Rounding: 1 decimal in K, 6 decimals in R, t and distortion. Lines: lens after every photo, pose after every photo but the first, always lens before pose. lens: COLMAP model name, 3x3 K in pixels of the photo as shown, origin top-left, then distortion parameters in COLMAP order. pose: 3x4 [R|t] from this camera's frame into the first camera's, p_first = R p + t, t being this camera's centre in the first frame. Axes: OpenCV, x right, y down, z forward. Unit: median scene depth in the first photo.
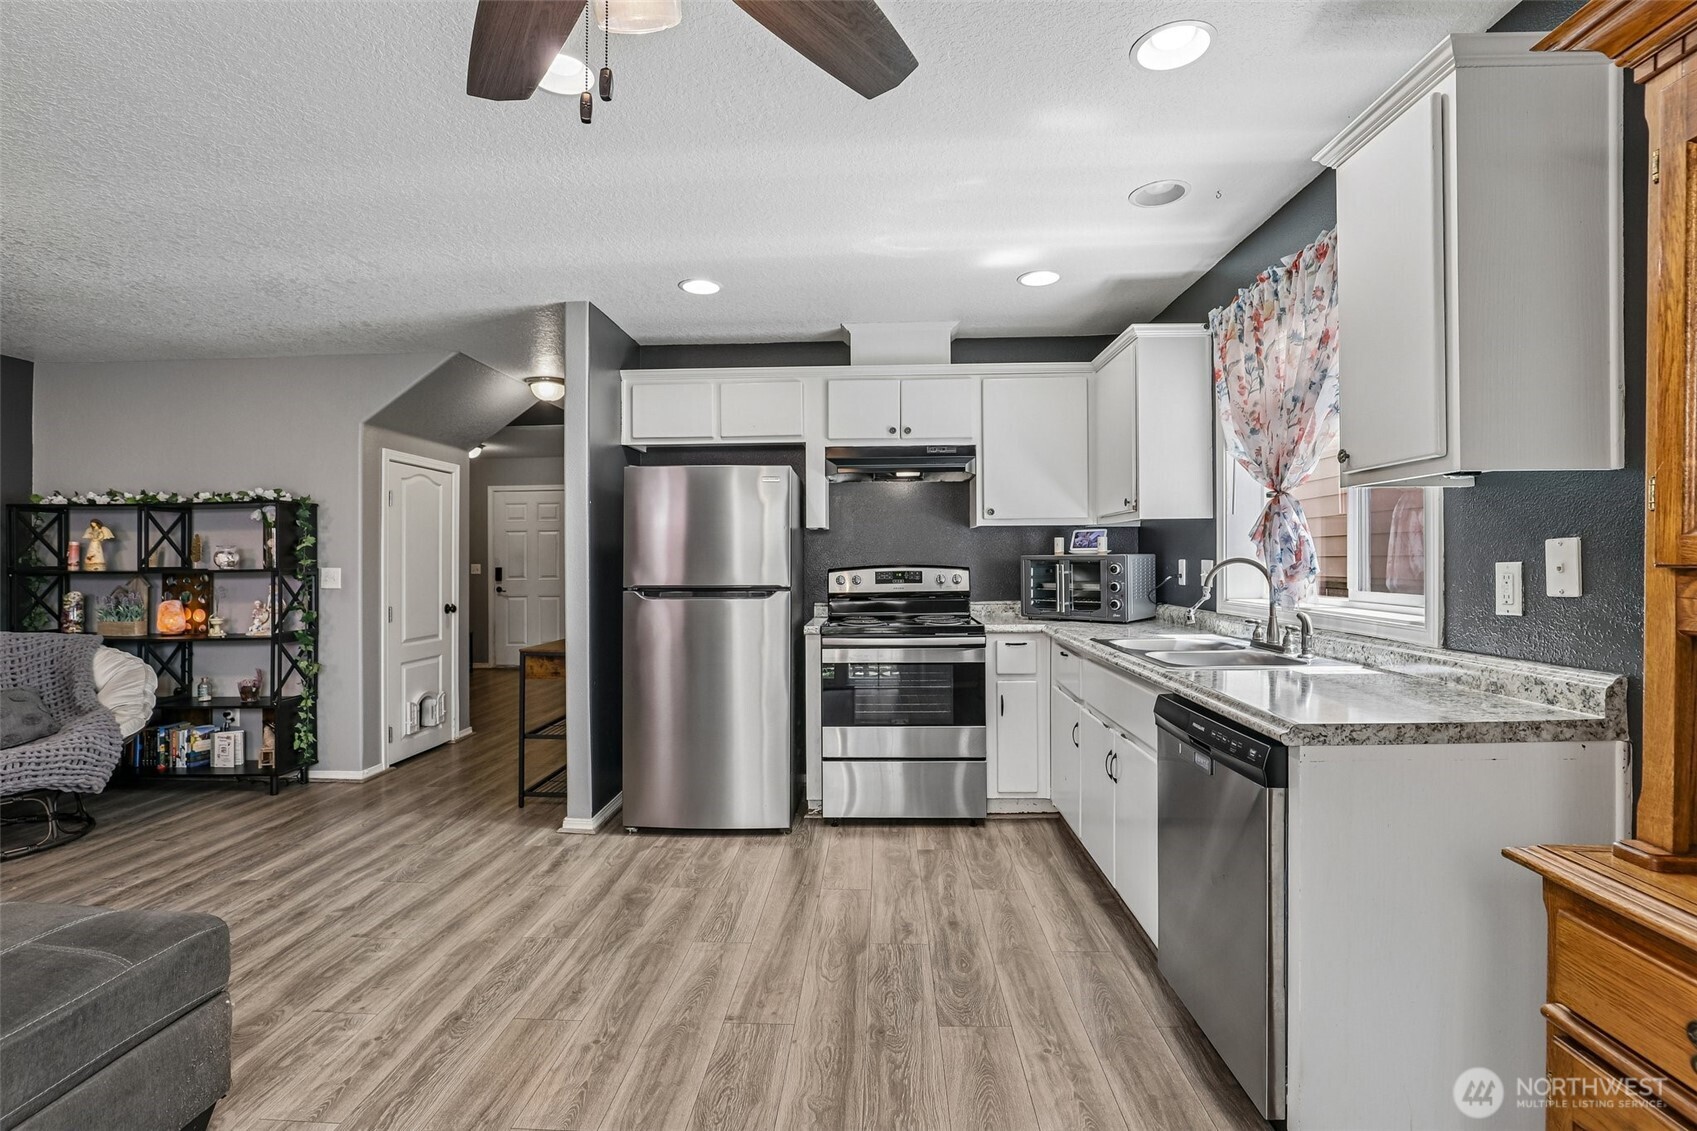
lens RADIAL K [[785.5, 0, 849.6], [0, 785.5, 550.2], [0, 0, 1]] dist [-0.034512, 0.005200]
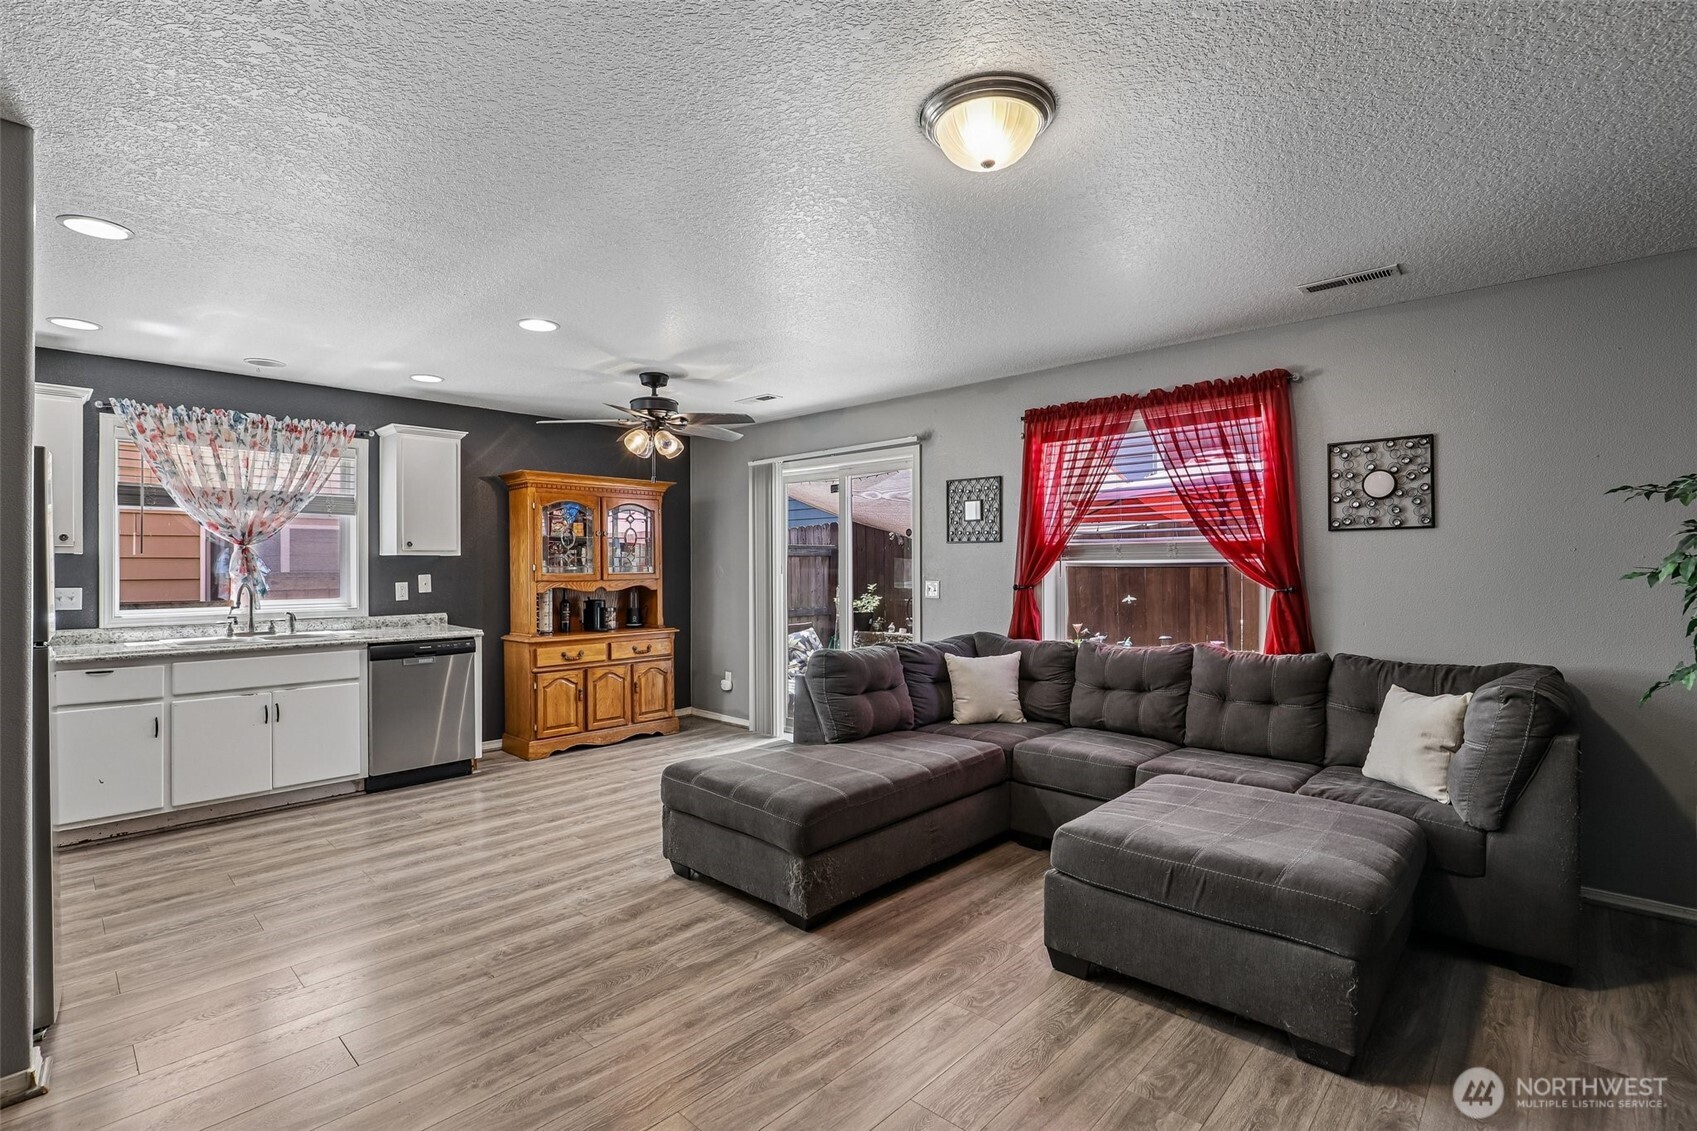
lens RADIAL K [[785.5, 0, 842.8], [0, 785.5, 562.4], [0, 0, 1]] dist [-0.034512, 0.005200]
pose [[-0.755730, 0.014168, 0.654730, -1.143329], [0.004148, 0.999849, -0.016848, -0.002093], [-0.654870, -0.010016, -0.755675, 1.023552]]
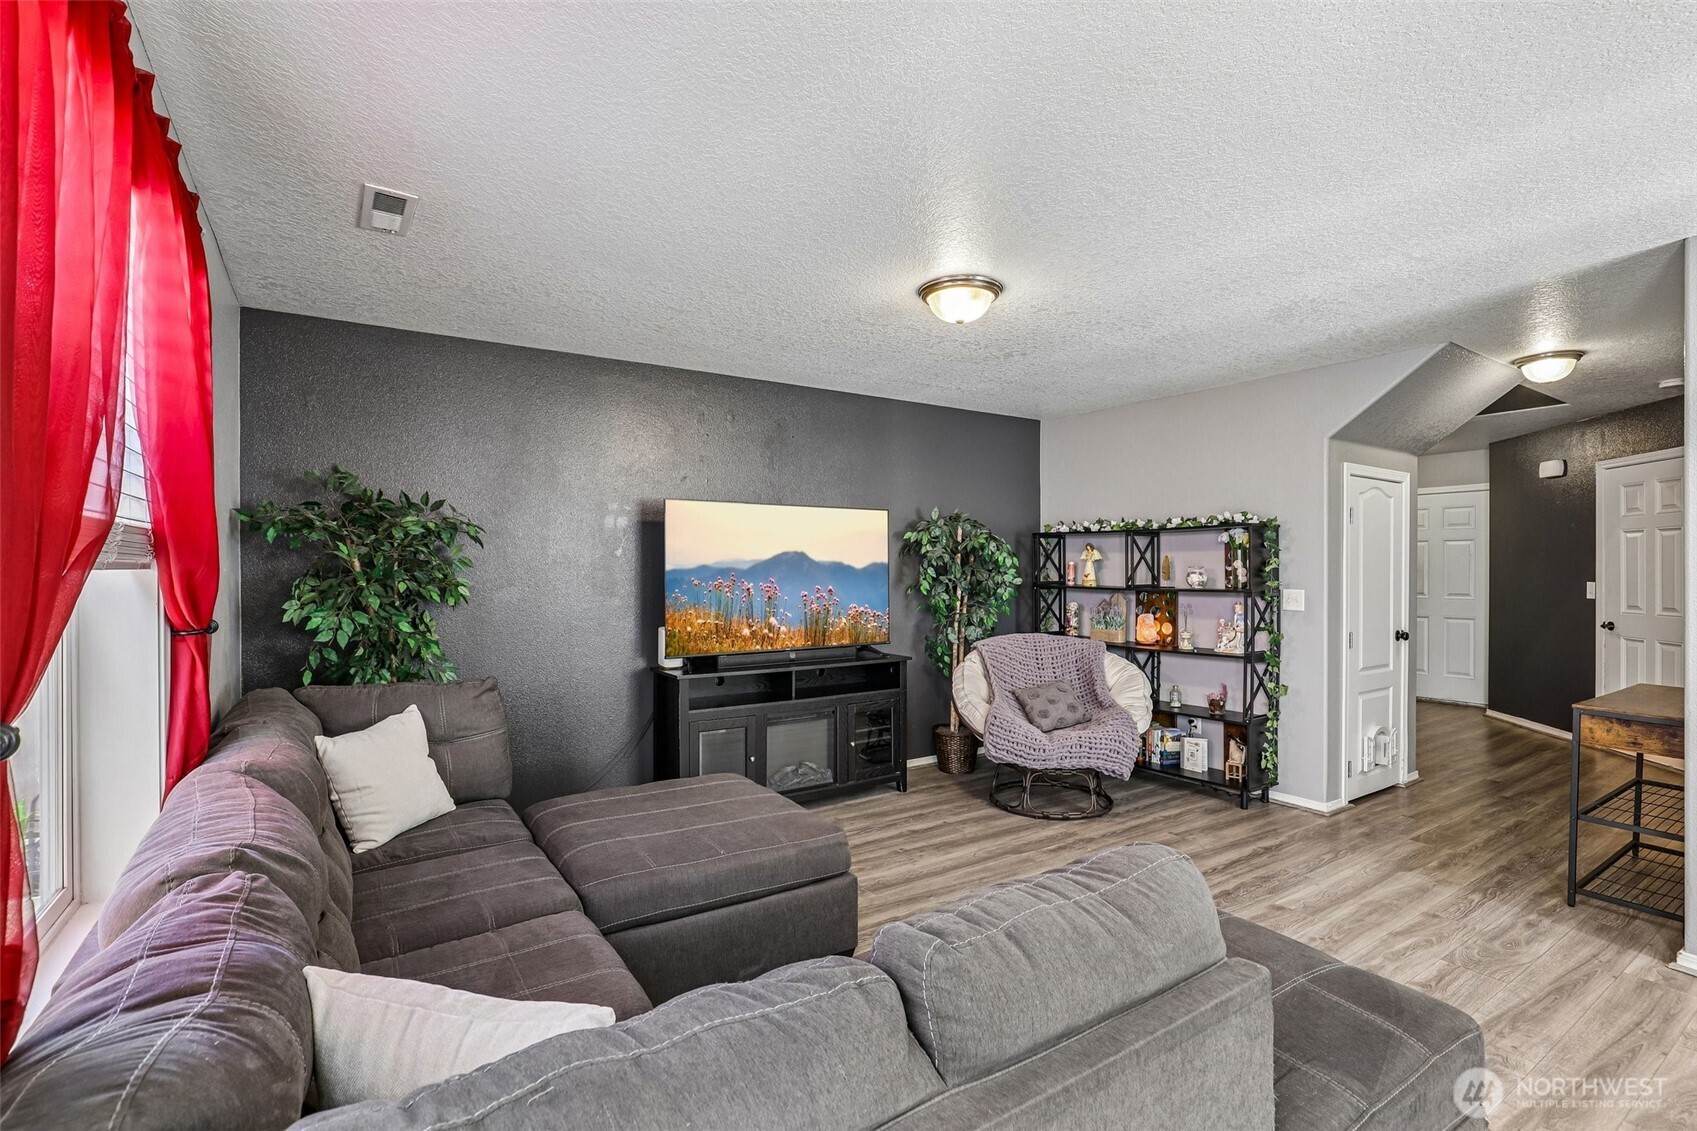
lens RADIAL K [[785.5, 0, 846.8], [0, 785.5, 560.1], [0, 0, 1]] dist [-0.034512, 0.005200]
pose [[0.582465, 0.001116, -0.812855, -0.243495], [0.005454, 0.999971, 0.005282, -0.027760], [0.812837, -0.007510, 0.582442, -0.043440]]
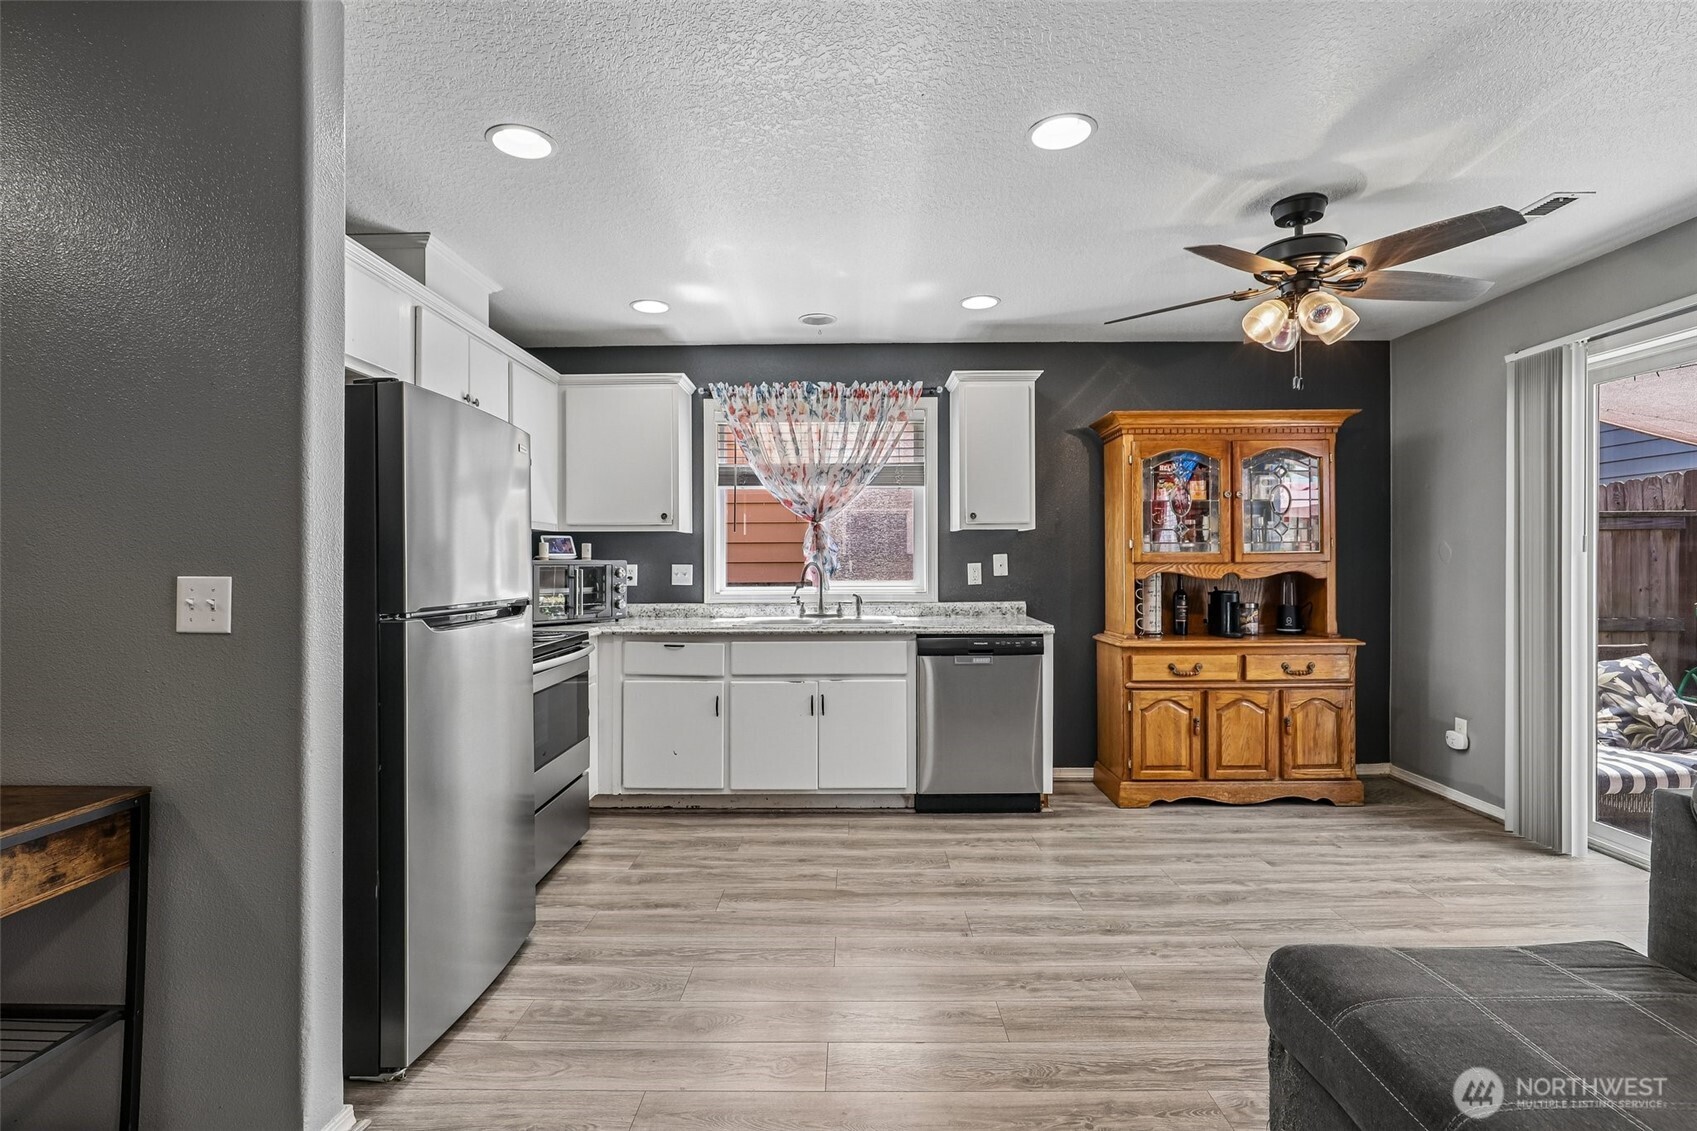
lens RADIAL K [[785.5, 0, 834.2], [0, 785.5, 566.1], [0, 0, 1]] dist [-0.034512, 0.005200]
pose [[-0.021231, 0.005467, 0.999760, -0.797393], [-0.005012, 0.999972, -0.005574, 0.019281], [-0.999762, -0.005129, -0.021203, 0.715525]]
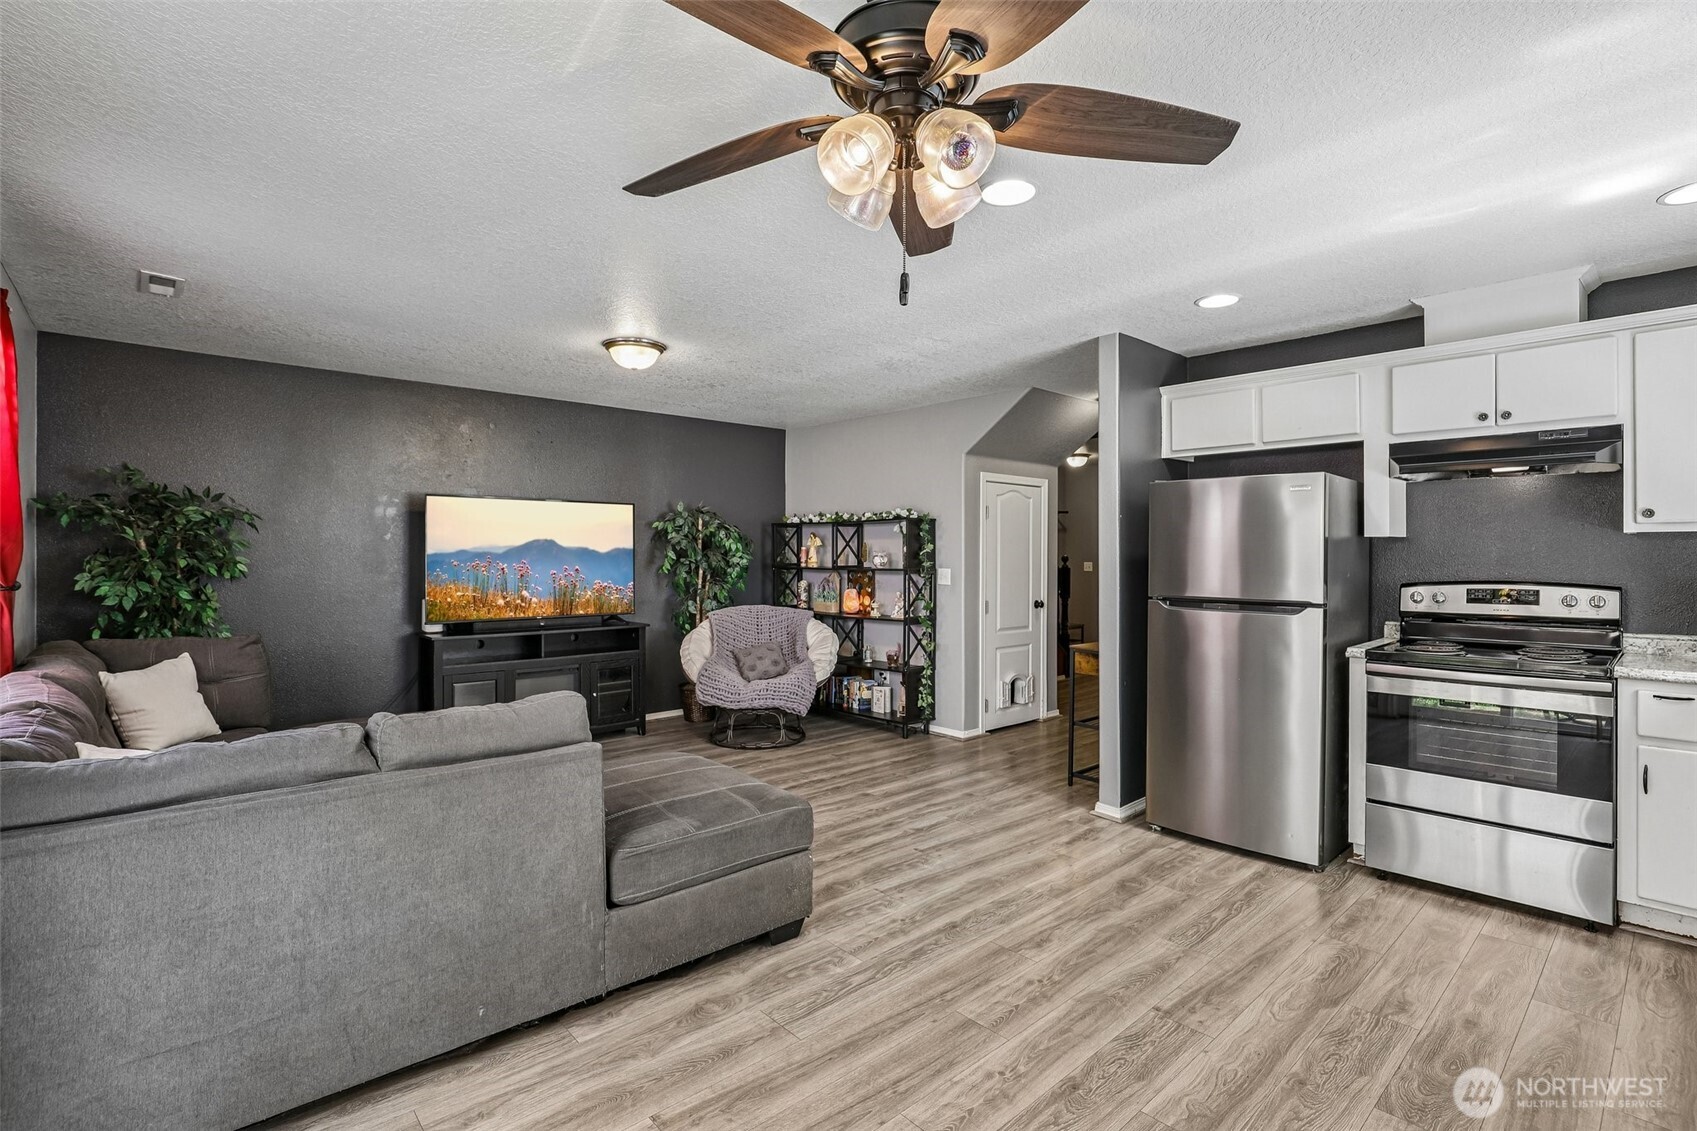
lens RADIAL K [[785.5, 0, 848.2], [0, 785.5, 543.4], [0, 0, 1]] dist [-0.034512, 0.005200]
pose [[0.702334, 0.000056, -0.711847, 0.175692], [-0.000447, 1.000000, -0.000363, -0.023447], [0.711847, 0.000573, 0.702334, -0.032323]]
